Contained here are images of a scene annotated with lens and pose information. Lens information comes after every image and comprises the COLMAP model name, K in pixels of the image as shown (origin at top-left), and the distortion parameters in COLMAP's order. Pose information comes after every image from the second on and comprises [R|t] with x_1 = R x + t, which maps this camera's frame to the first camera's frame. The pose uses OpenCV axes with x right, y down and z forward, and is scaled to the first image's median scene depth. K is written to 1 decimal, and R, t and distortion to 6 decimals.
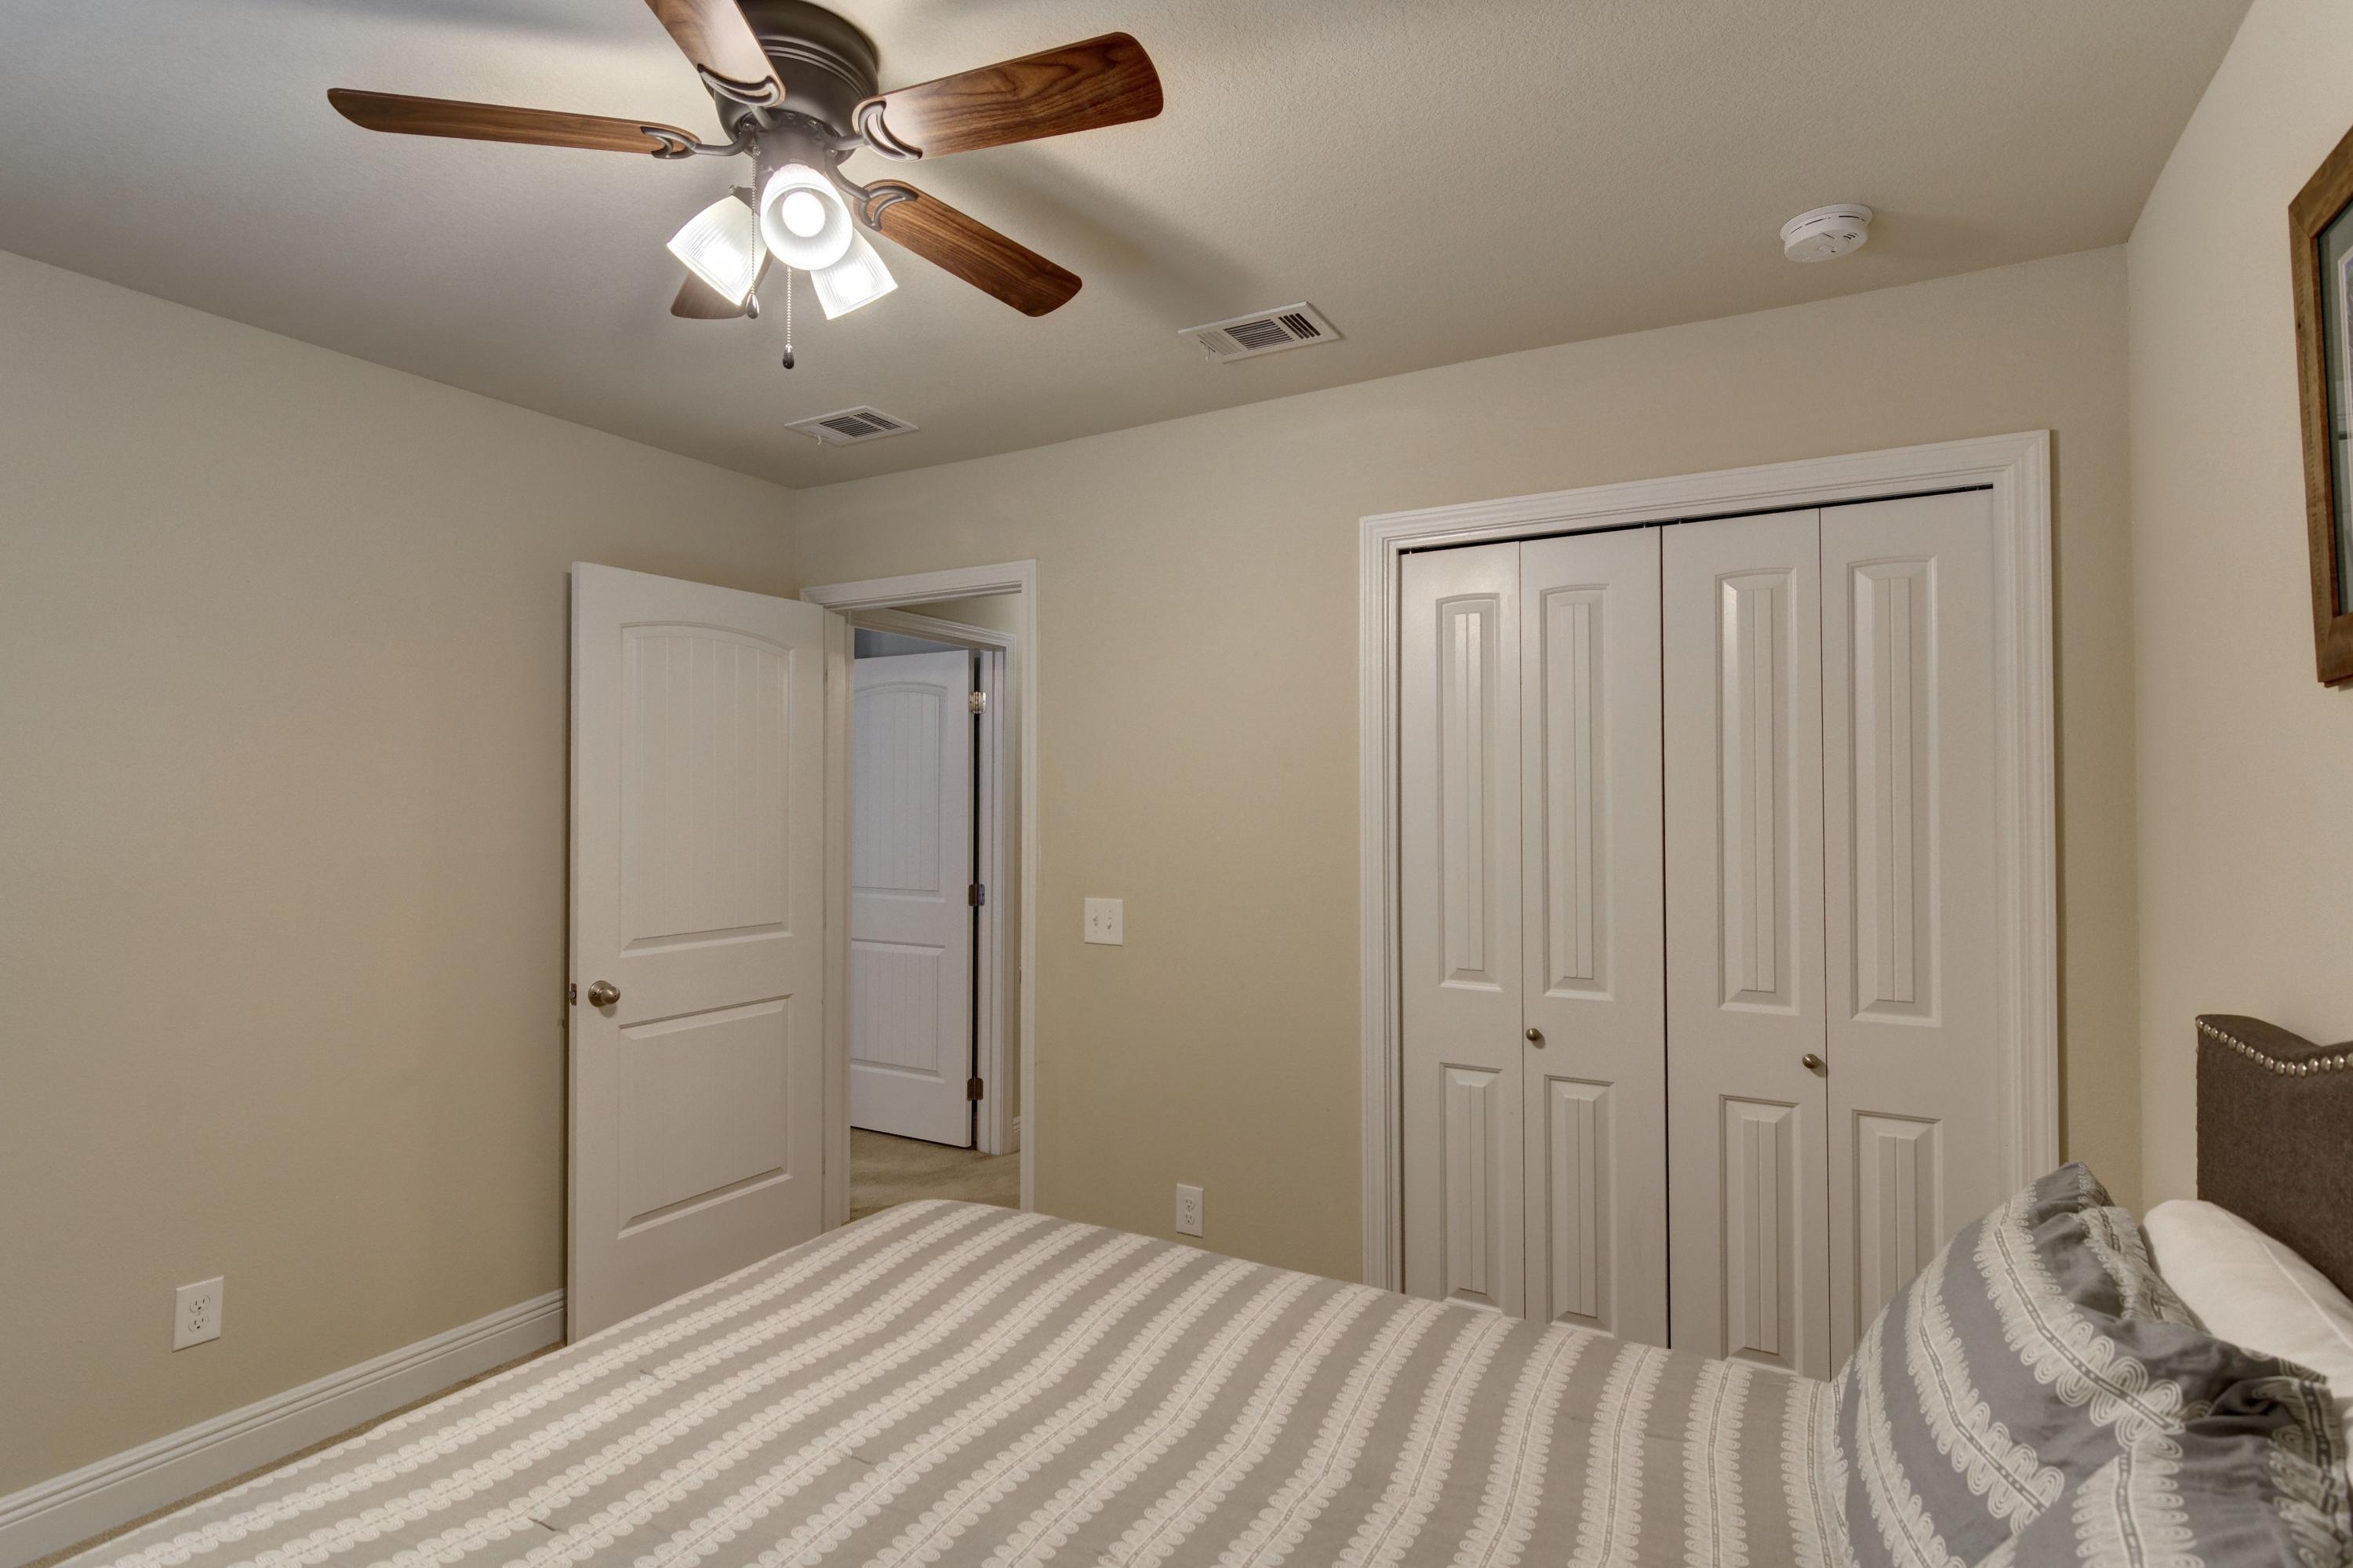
lens RADIAL K [[1149.8, 0, 1176.5], [0, 1149.8, 784.0], [0, 0, 1]] dist [0.001493, 0.000129]
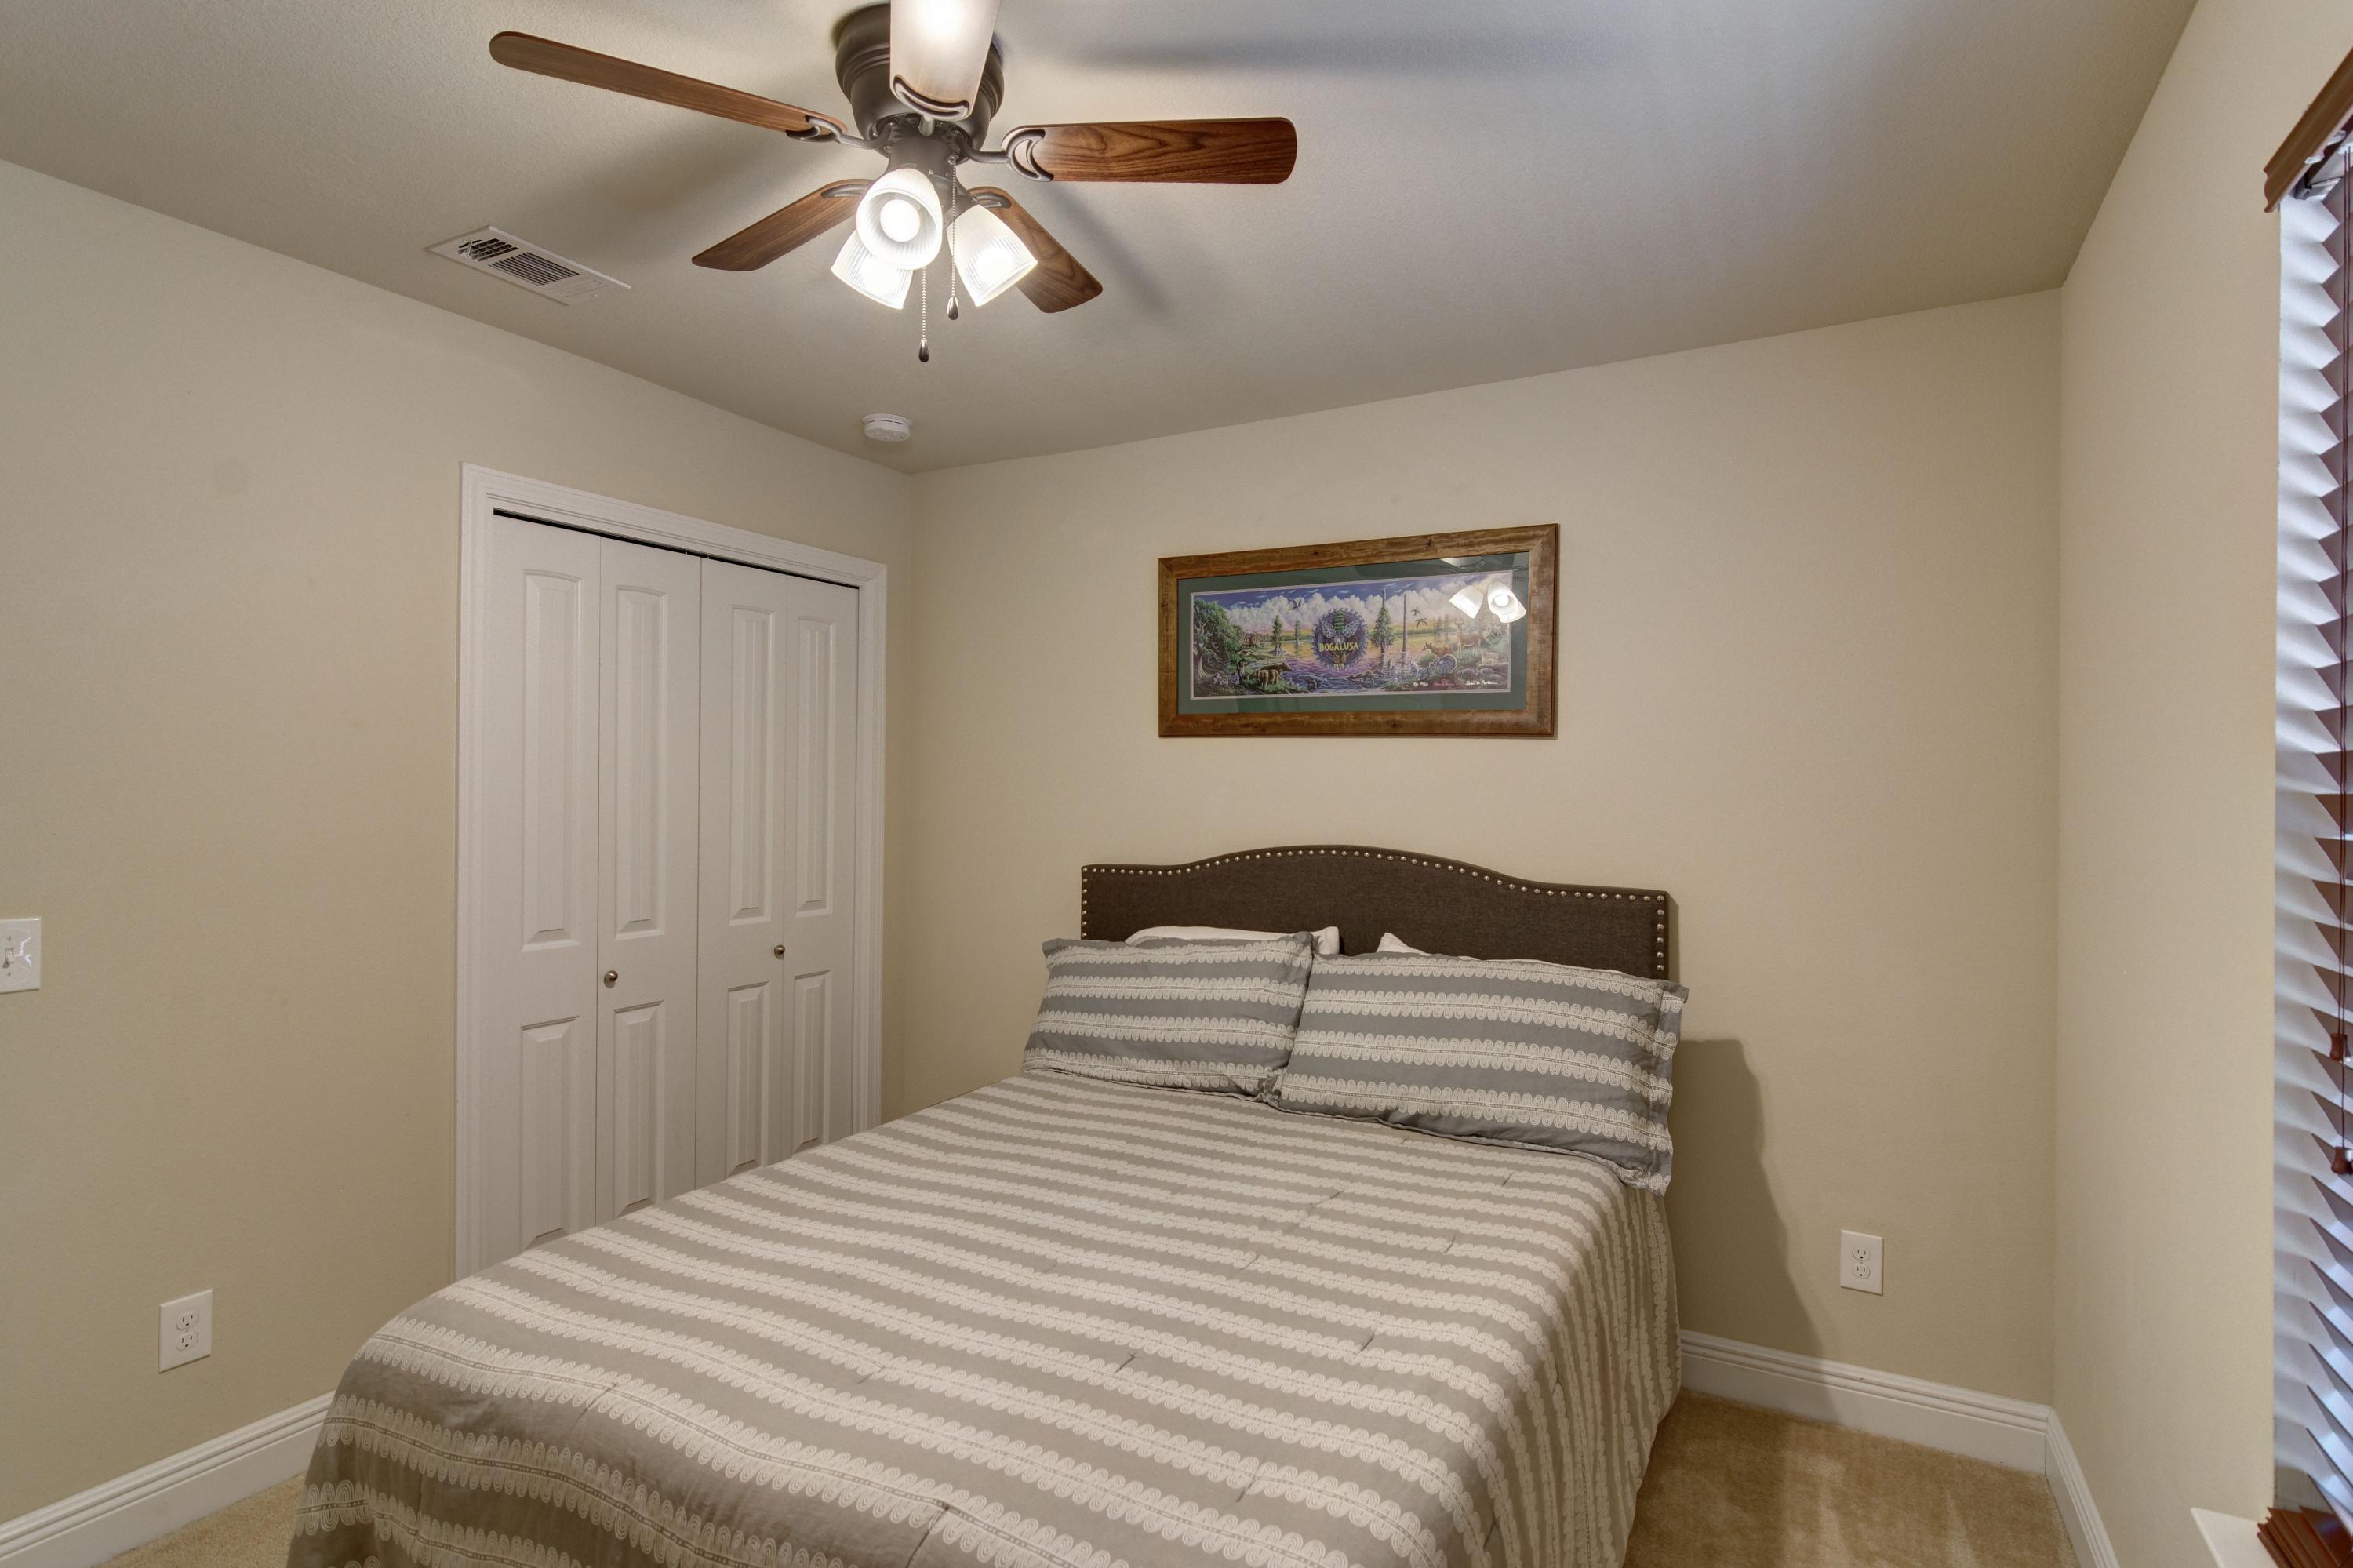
lens RADIAL K [[1149.2, 0, 1179.6], [0, 1149.2, 776.6], [0, 0, 1]] dist [0.002093, -0.000293]
pose [[0.000133, 0.004186, 0.999991, -0.917839], [-0.026211, 0.999648, -0.004181, 0.011834], [-0.999656, -0.026210, 0.000243, 0.492500]]
